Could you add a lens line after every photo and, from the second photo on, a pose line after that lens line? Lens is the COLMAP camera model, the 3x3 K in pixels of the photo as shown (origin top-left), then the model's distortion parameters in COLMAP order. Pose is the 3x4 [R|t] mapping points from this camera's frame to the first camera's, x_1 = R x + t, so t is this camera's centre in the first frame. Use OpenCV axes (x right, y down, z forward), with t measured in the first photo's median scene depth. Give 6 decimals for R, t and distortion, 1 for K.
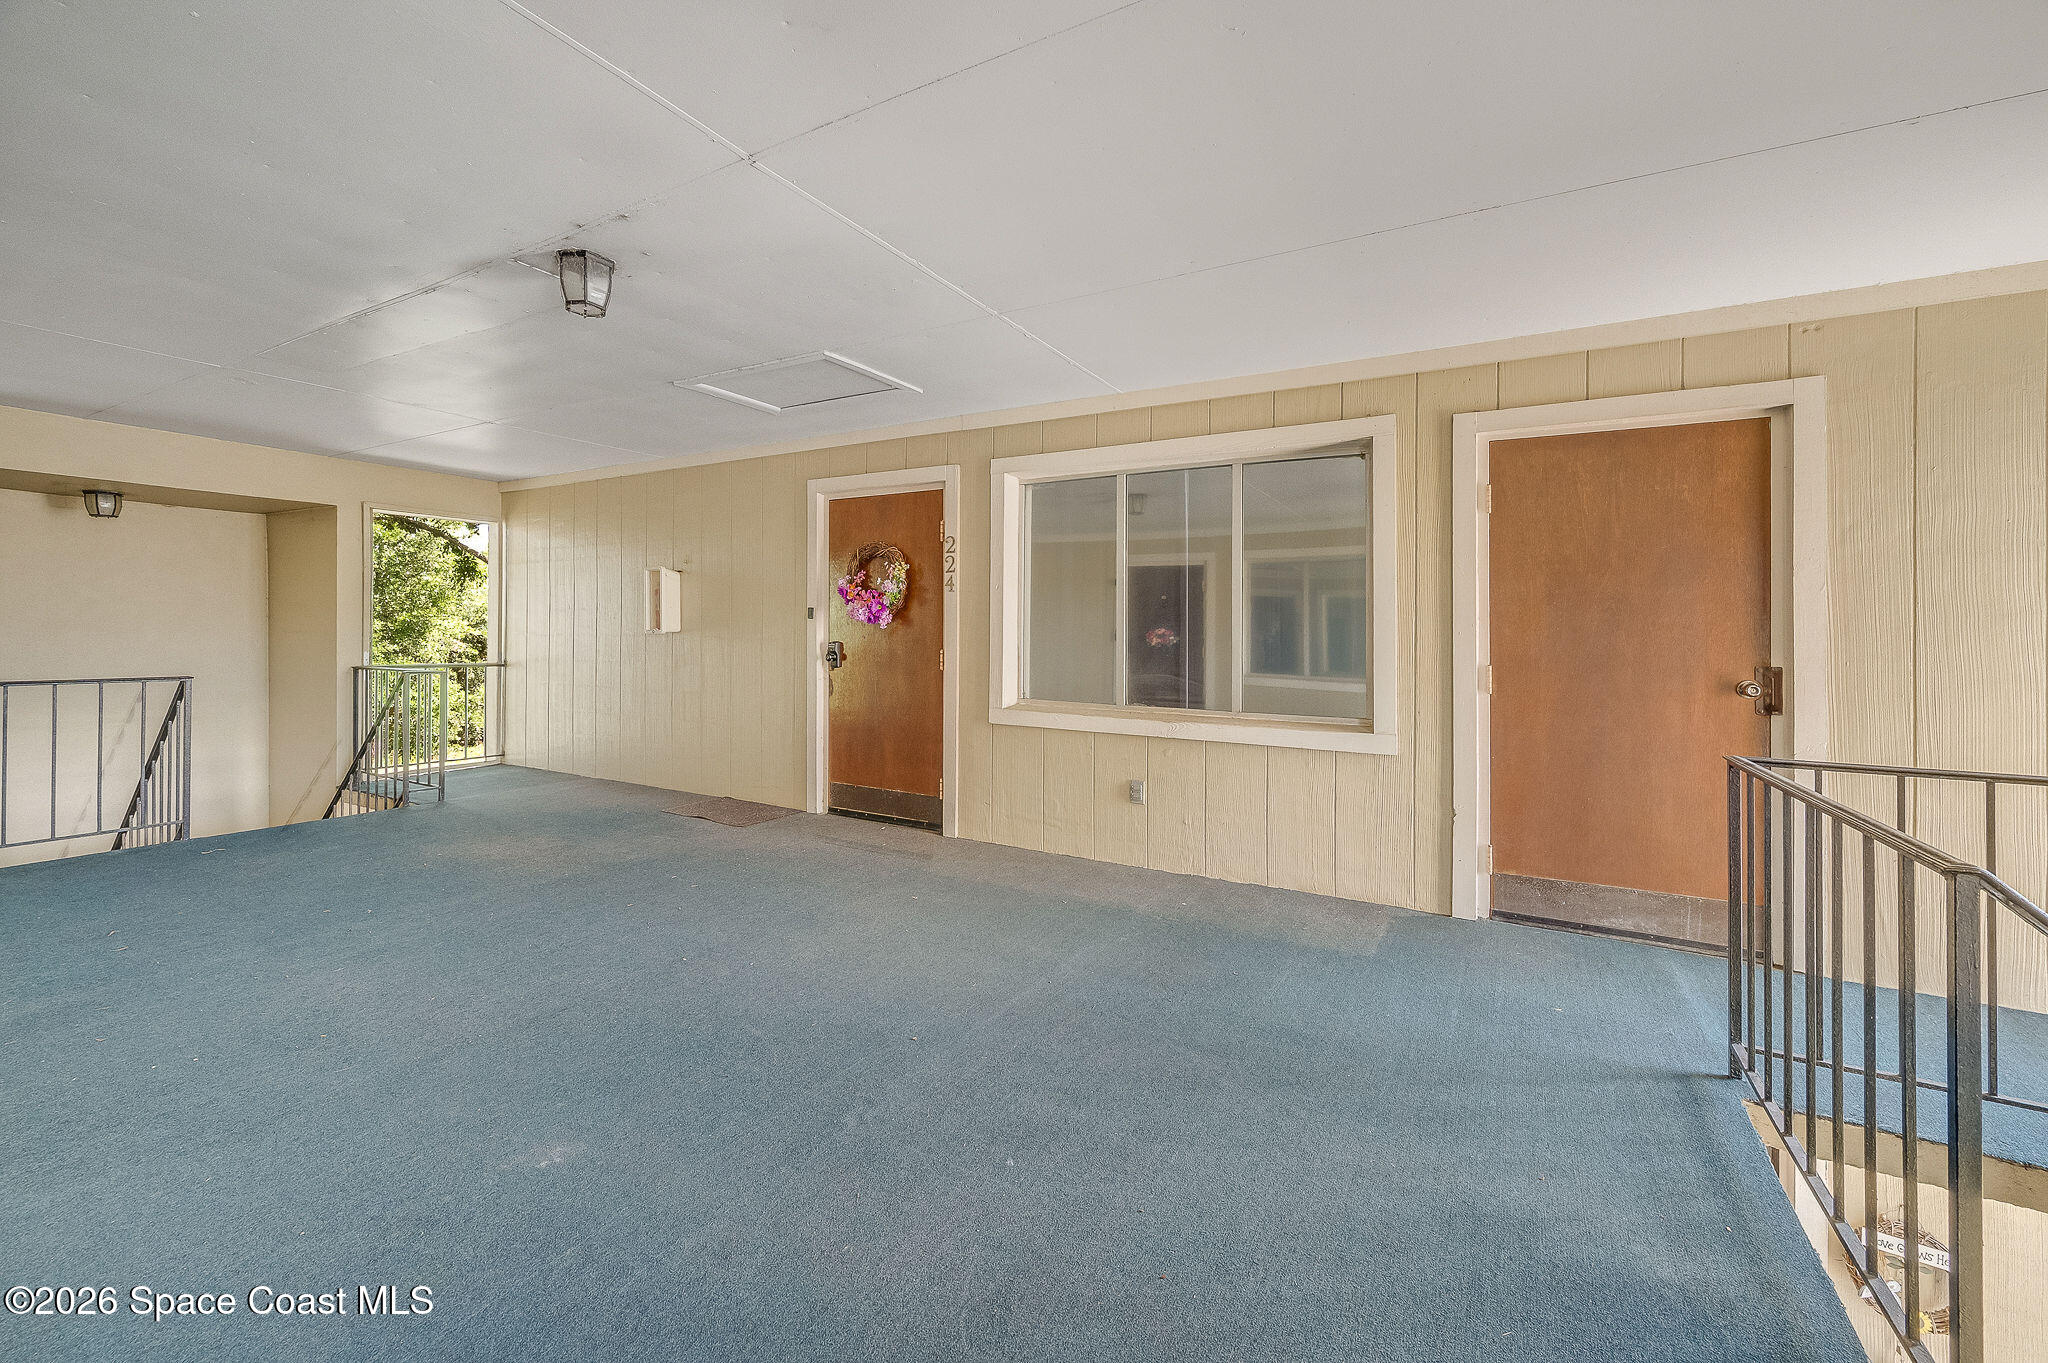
lens RADIAL K [[821.6, 0, 1027.6], [0, 821.6, 657.4], [0, 0, 1]] dist [-0.000049, -0.000081]
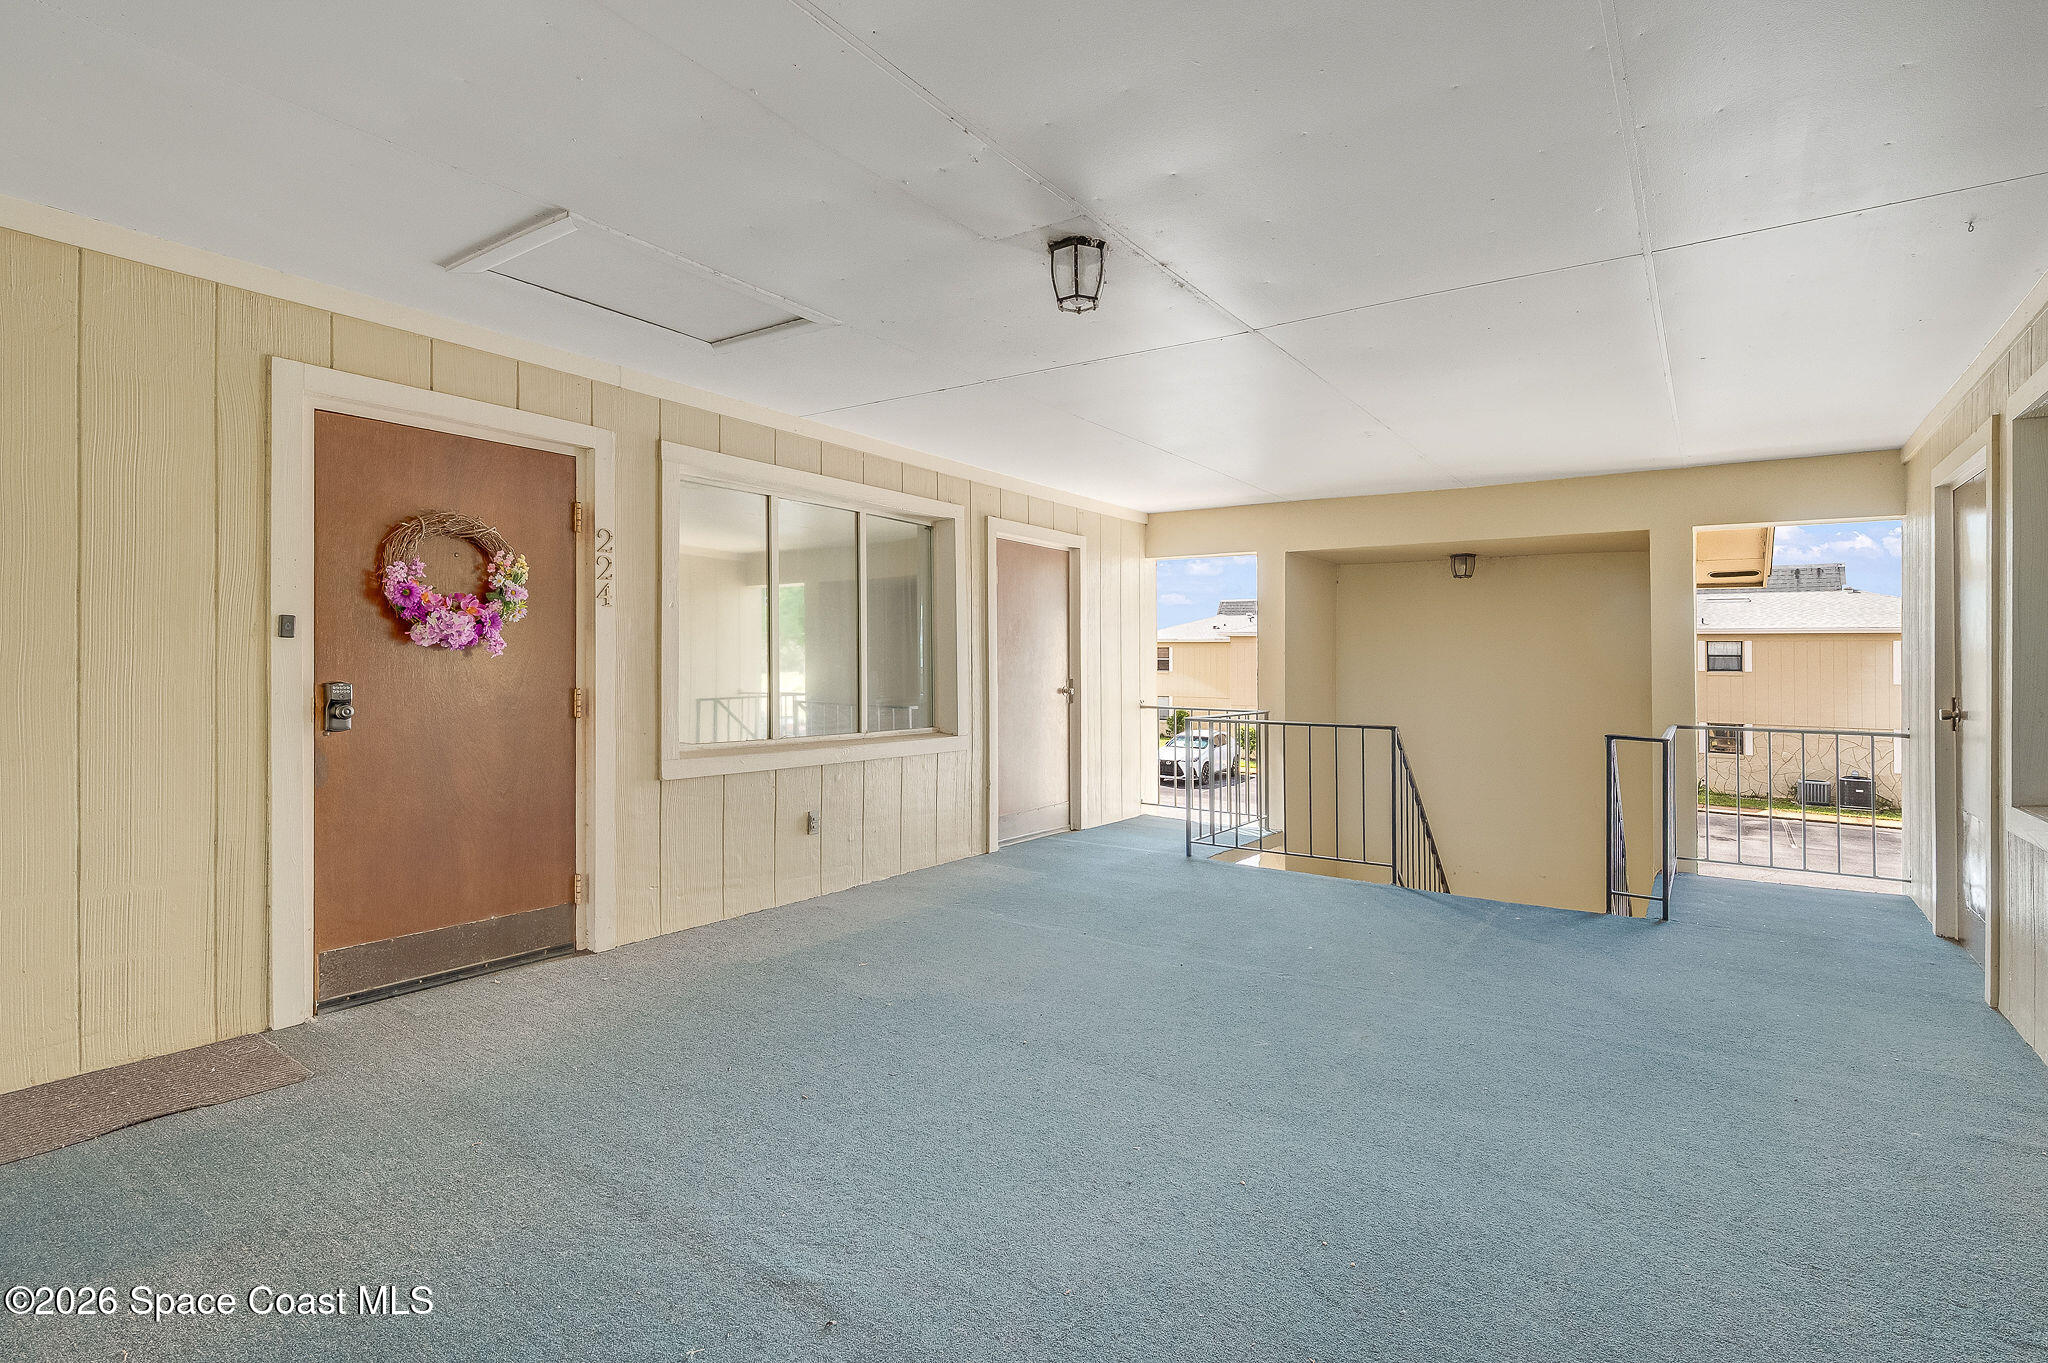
lens RADIAL K [[1004.4, 0, 1025.0], [0, 1004.4, 652.3], [0, 0, 1]] dist [-0.000565, -0.000171]
pose [[0.090363, 0.004955, 0.995897, -0.934235], [0.029443, 0.999537, -0.007645, -0.021653], [-0.995474, 0.030013, 0.090176, 0.554826]]
